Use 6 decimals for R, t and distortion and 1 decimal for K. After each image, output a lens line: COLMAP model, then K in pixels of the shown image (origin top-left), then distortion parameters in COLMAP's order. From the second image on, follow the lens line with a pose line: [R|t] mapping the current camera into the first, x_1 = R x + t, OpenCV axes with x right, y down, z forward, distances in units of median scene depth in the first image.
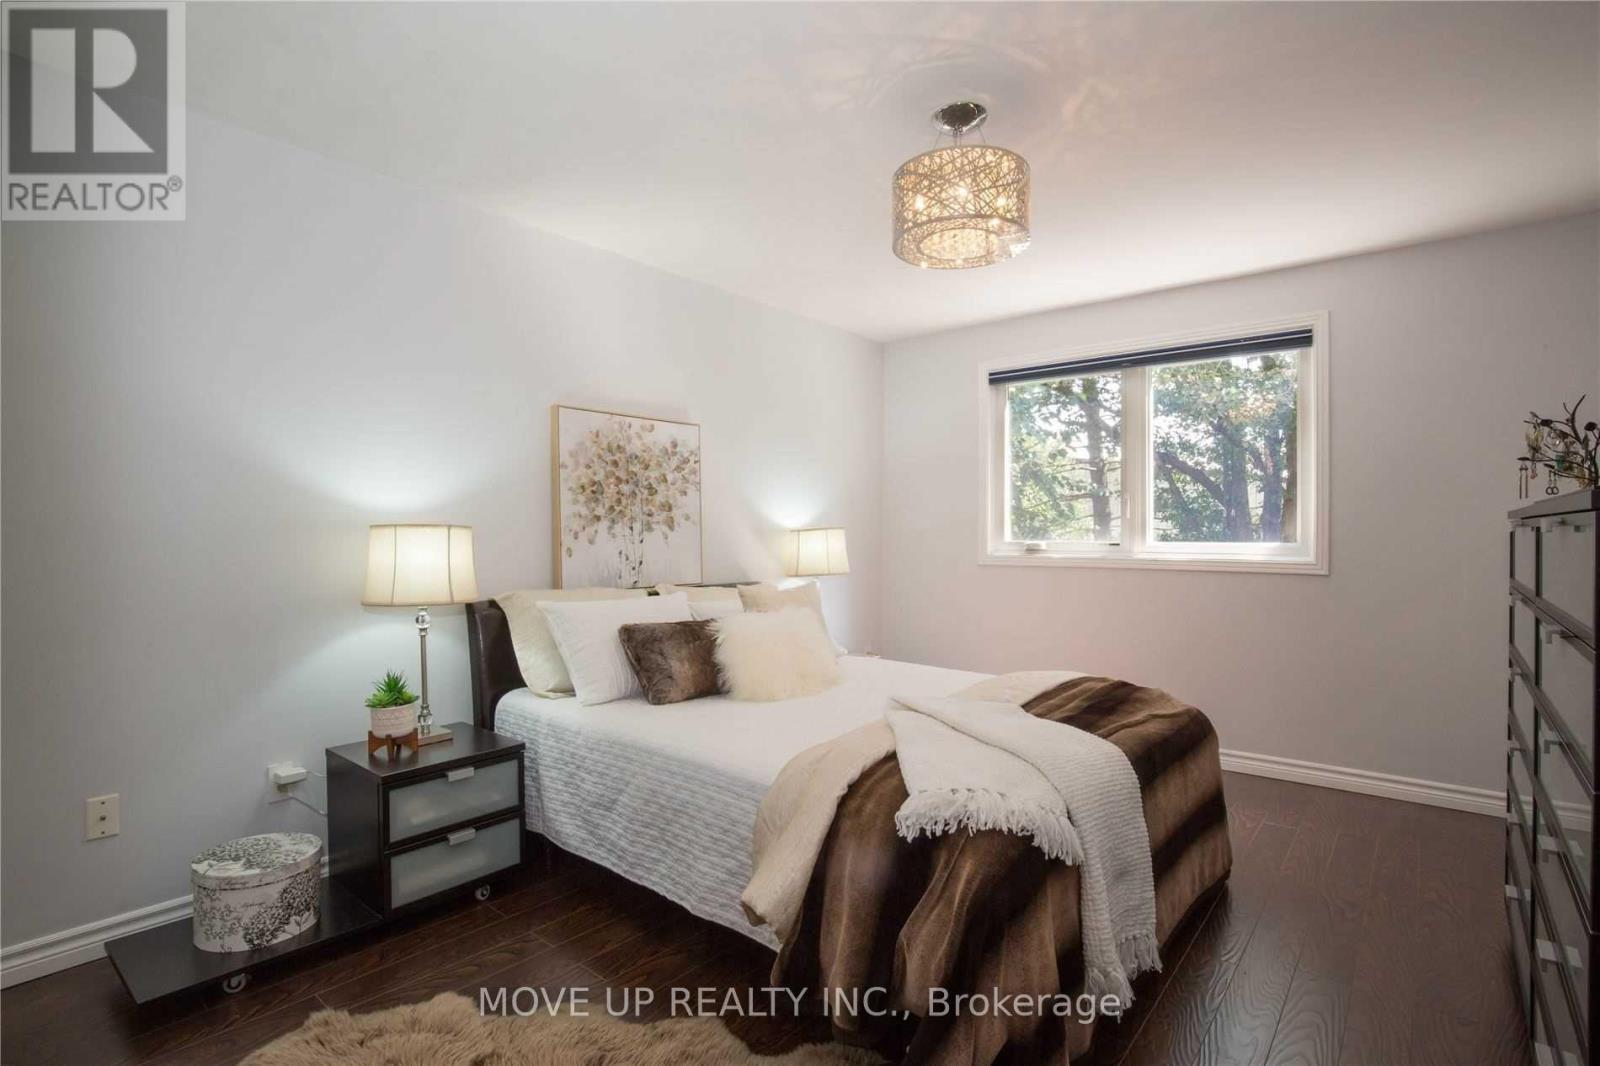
lens RADIAL K [[734.1, 0, 800.0], [0, 734.1, 533.0], [0, 0, 1]] dist [-0.038177, 0.008235]
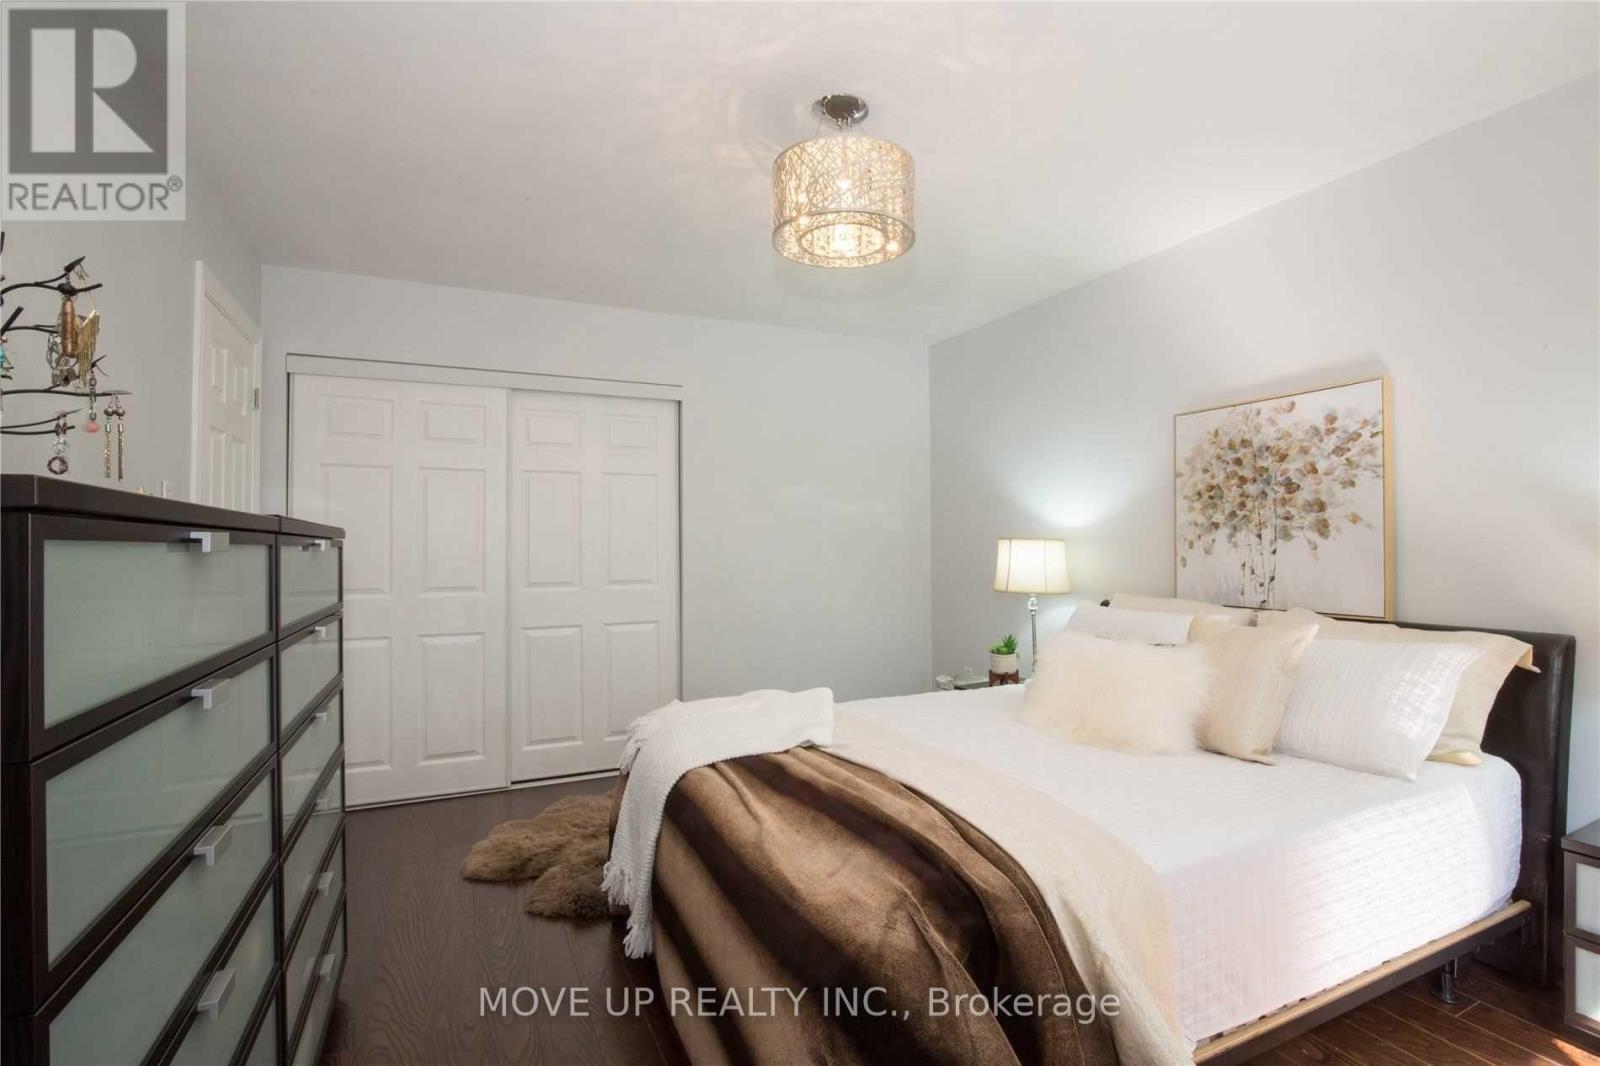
lens RADIAL K [[734.1, 0, 800.0], [0, 734.1, 533.0], [0, 0, 1]] dist [-0.038177, 0.008235]
pose [[-0.397182, -0.007116, -0.917712, 0.731974], [0.011256, 0.999857, -0.012625, -0.005382], [0.917671, -0.015344, -0.397045, 0.853840]]
